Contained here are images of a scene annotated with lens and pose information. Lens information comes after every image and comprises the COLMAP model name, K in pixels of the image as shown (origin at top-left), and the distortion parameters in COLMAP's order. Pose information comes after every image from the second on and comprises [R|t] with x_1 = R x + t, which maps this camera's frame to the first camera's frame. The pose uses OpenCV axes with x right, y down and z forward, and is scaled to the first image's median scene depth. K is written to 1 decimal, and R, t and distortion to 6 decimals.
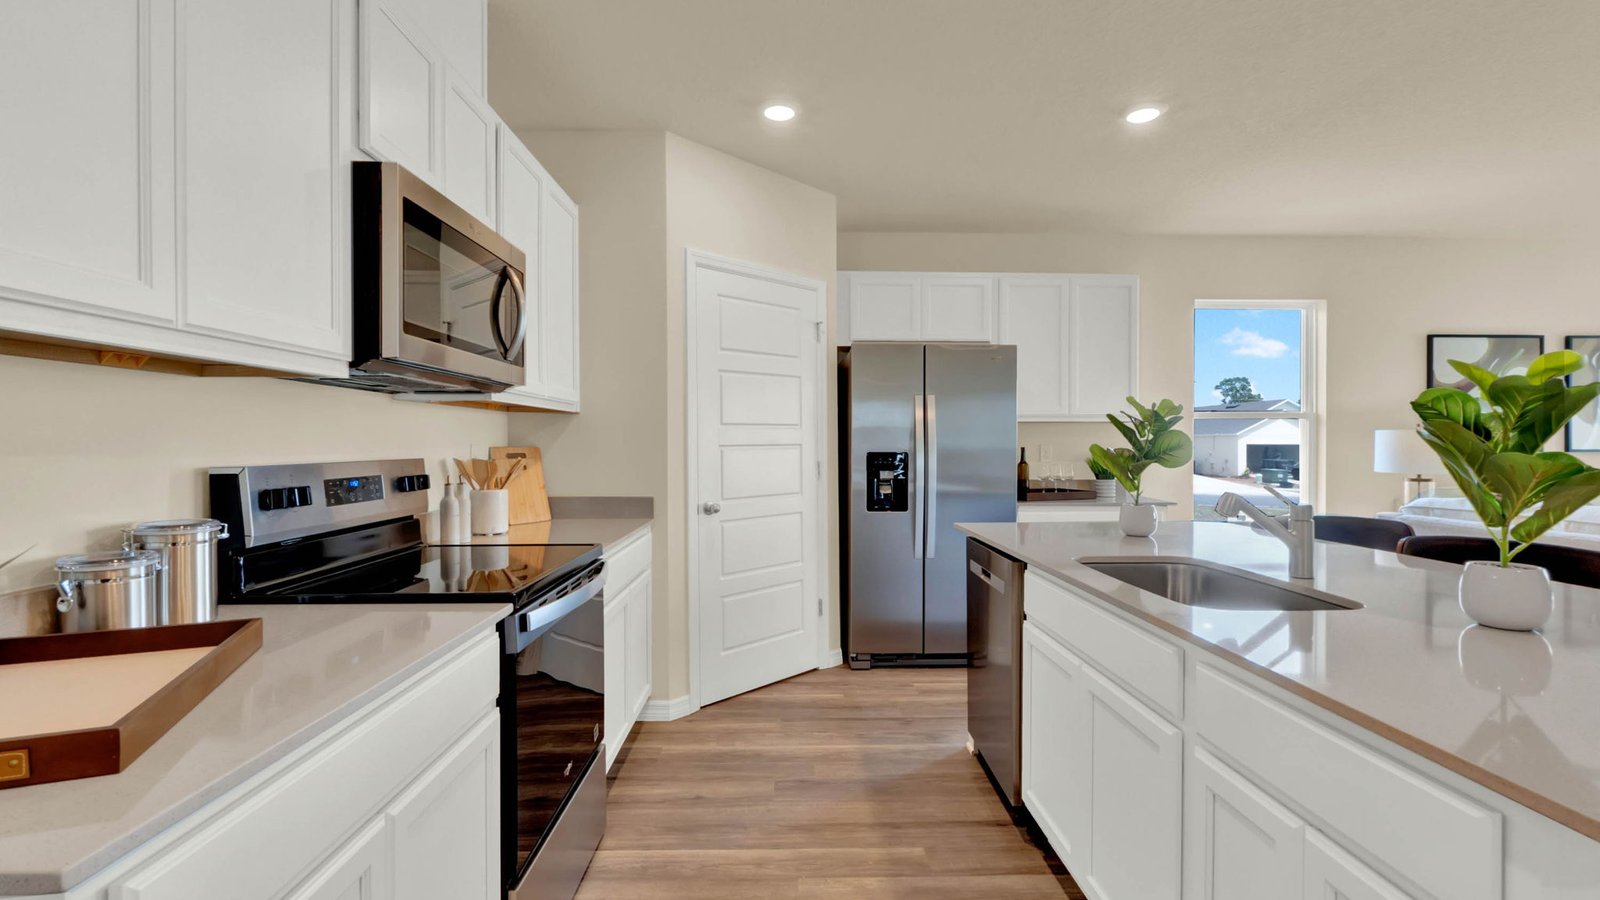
lens RADIAL K [[731.3, 0, 803.2], [0, 731.3, 444.7], [0, 0, 1]] dist [-0.000592, -0.000098]
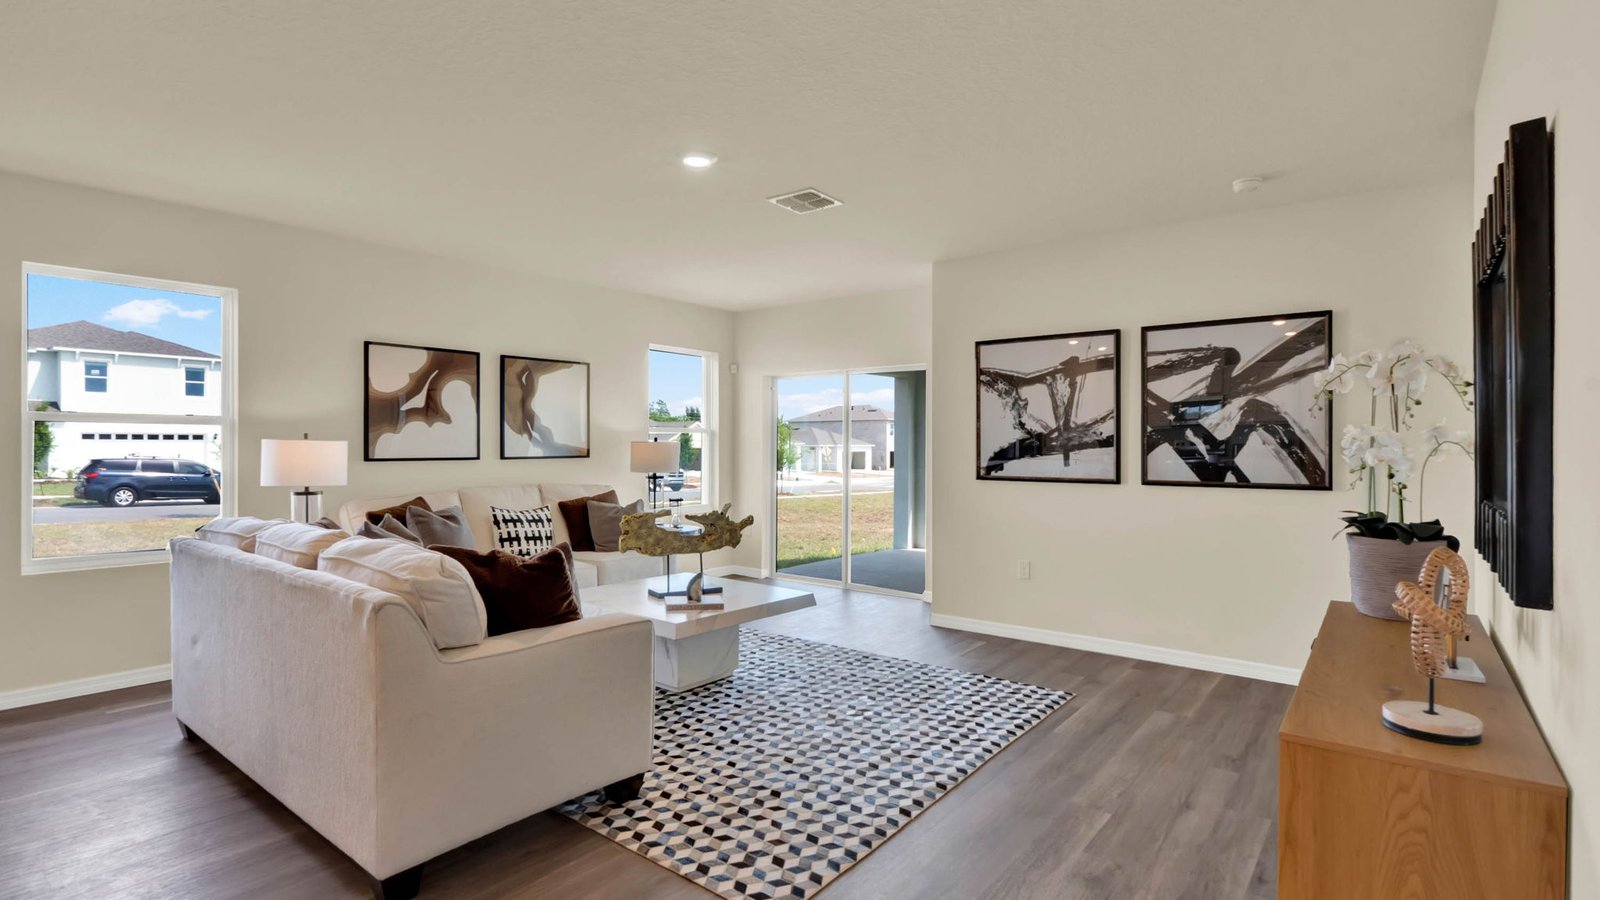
lens RADIAL K [[769.2, 0, 802.3], [0, 769.2, 443.1], [0, 0, 1]] dist [-0.001768, -0.000052]
pose [[0.641396, 0.002045, 0.767208, 0.617887], [-0.000962, 0.999998, -0.001861, -0.017991], [-0.767210, 0.000455, 0.641396, -0.138704]]
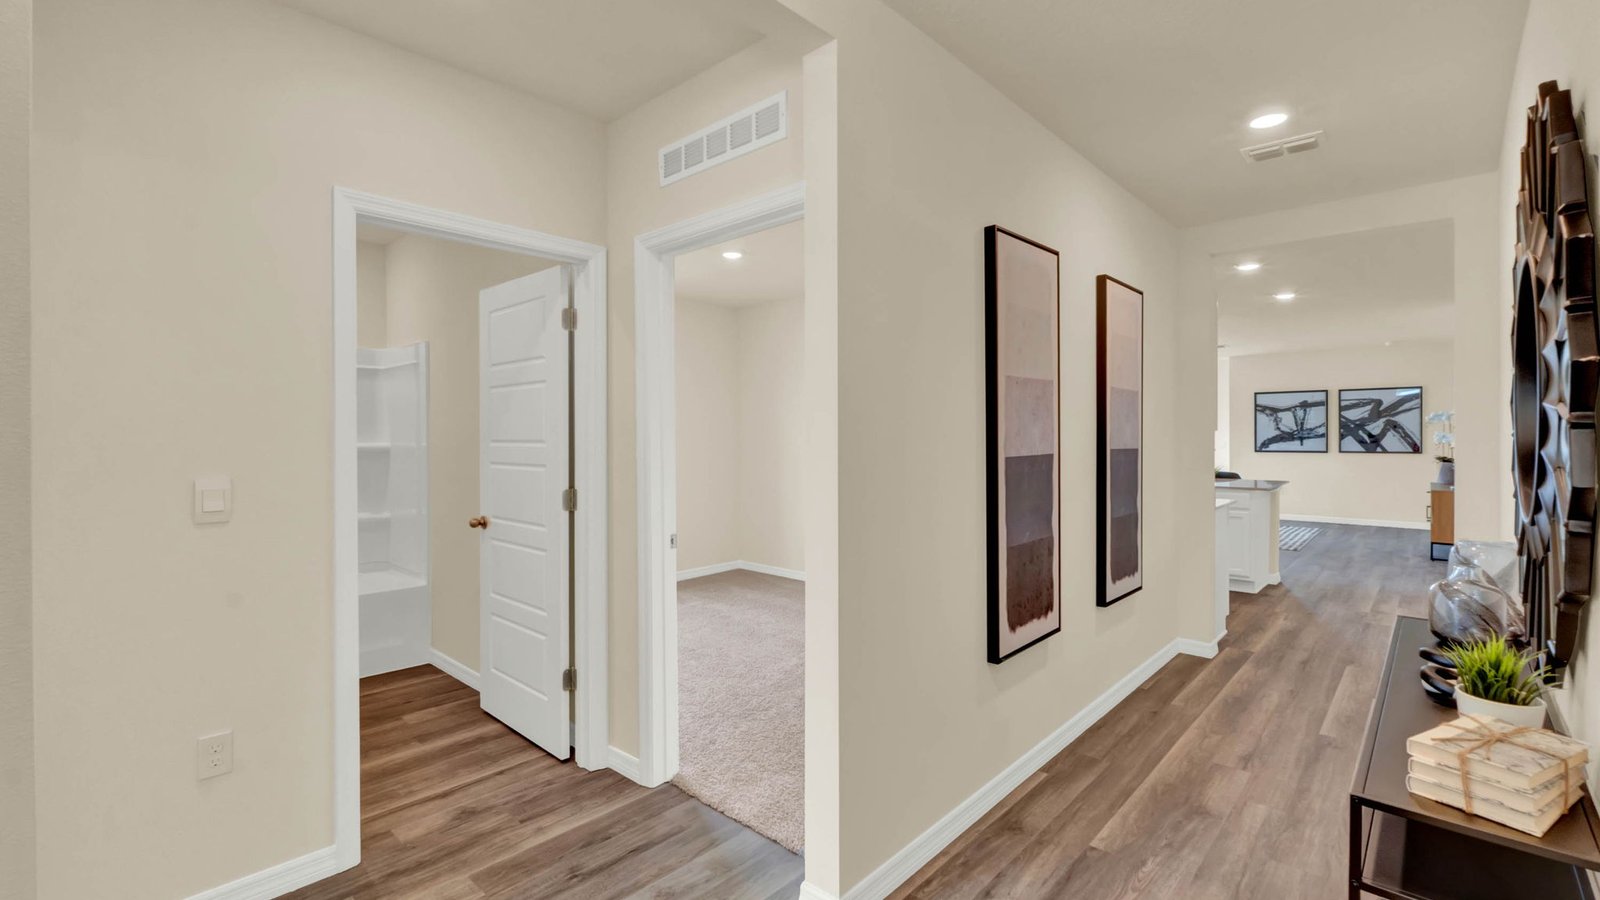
lens RADIAL K [[704.7, 0, 799.2], [0, 704.7, 441.0], [0, 0, 1]] dist [-0.005714, -0.000139]
pose [[0.699700, -0.005906, 0.714413, -1.750340], [0.002414, 0.999980, 0.005903, -0.023080], [-0.714433, -0.002405, 0.699700, -0.192937]]
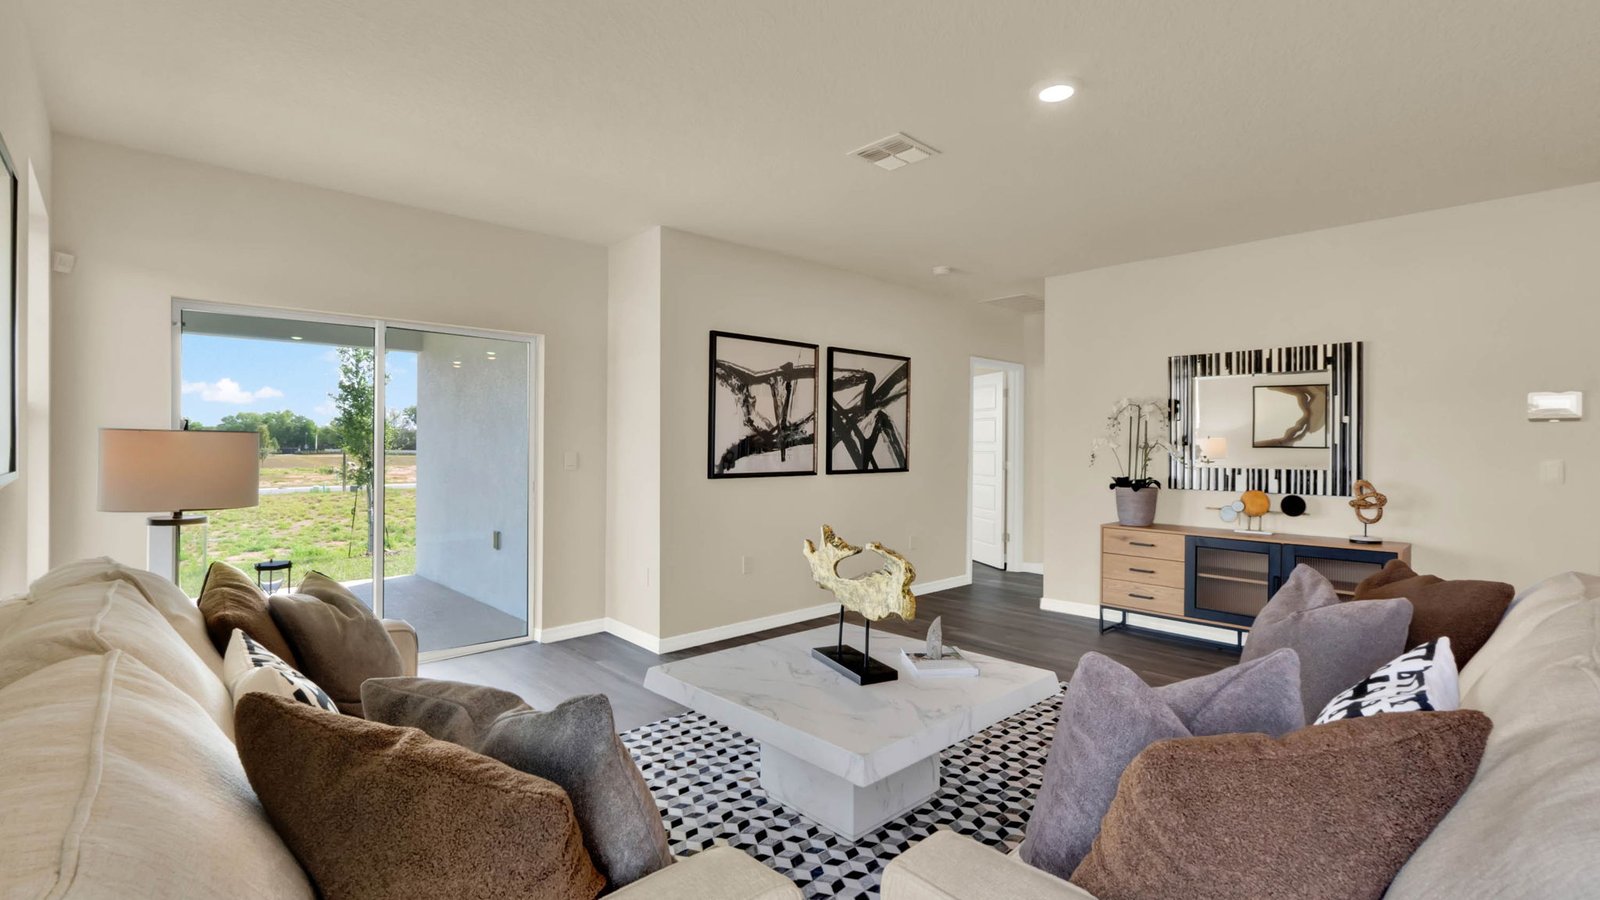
lens RADIAL K [[713.8, 0, 796.9], [0, 713.8, 440.4], [0, 0, 1]] dist [-0.000662, -0.000029]
pose [[-0.664366, -0.002096, 0.747405, 0.915874], [-0.006645, 0.999973, -0.003102, -0.016468], [-0.747378, -0.007027, -0.664362, 1.317003]]
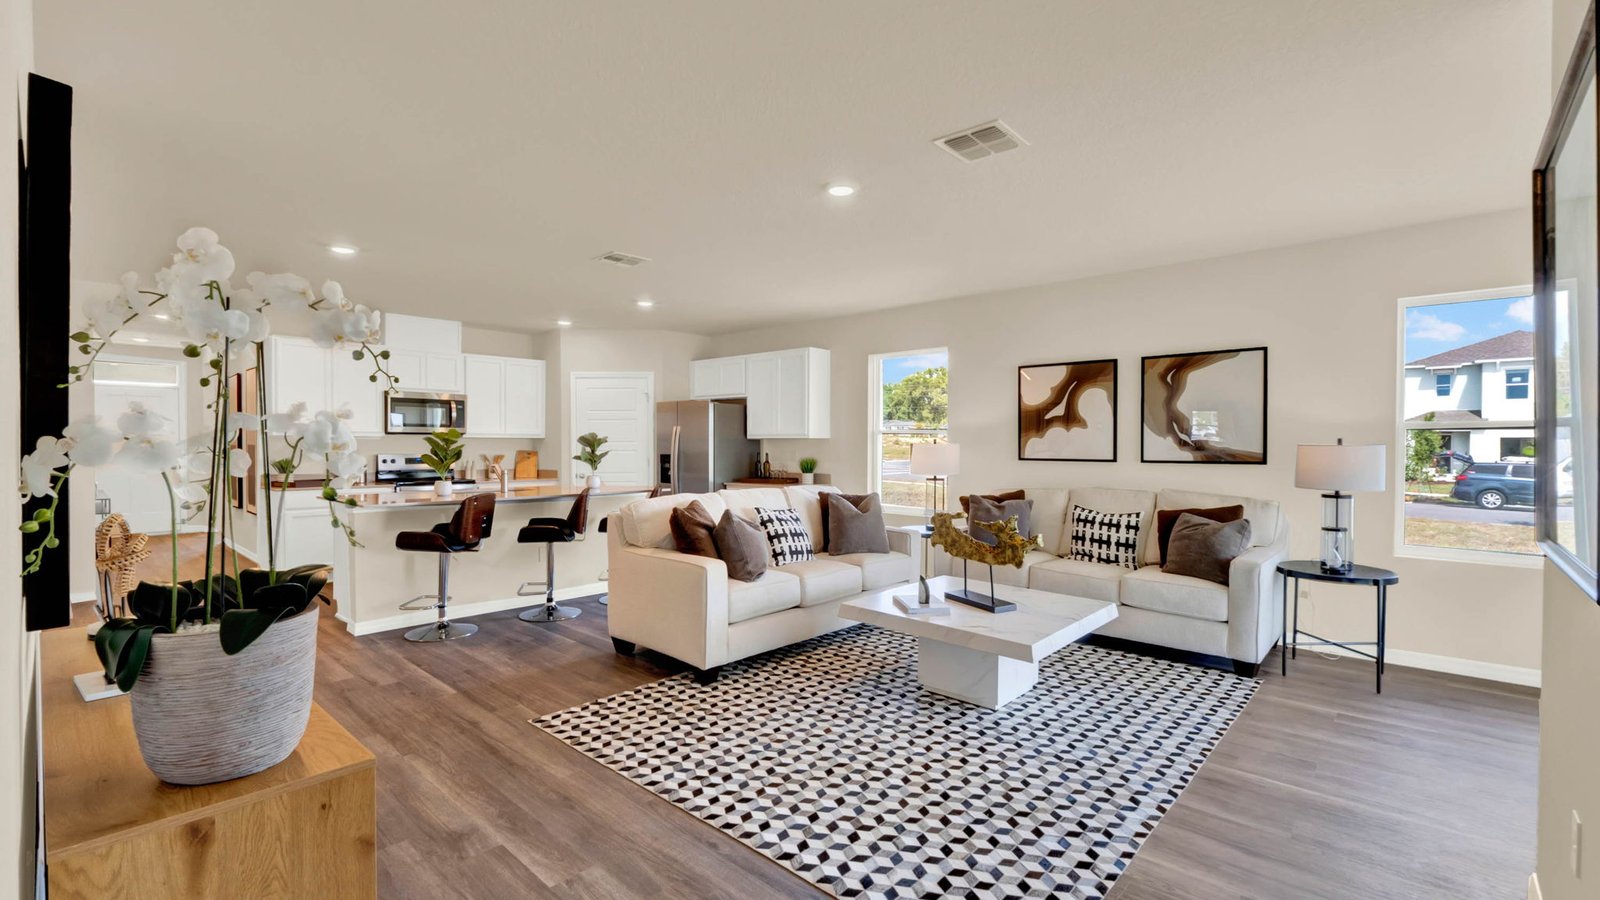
lens RADIAL K [[695.5, 0, 799.8], [0, 695.5, 447.2], [0, 0, 1]] dist [-0.002295, -0.000014]
pose [[0.713829, 0.005397, -0.700299, 1.964610], [-0.004635, 0.999985, 0.002982, -0.019285], [0.700305, 0.001118, 0.713843, -0.151786]]
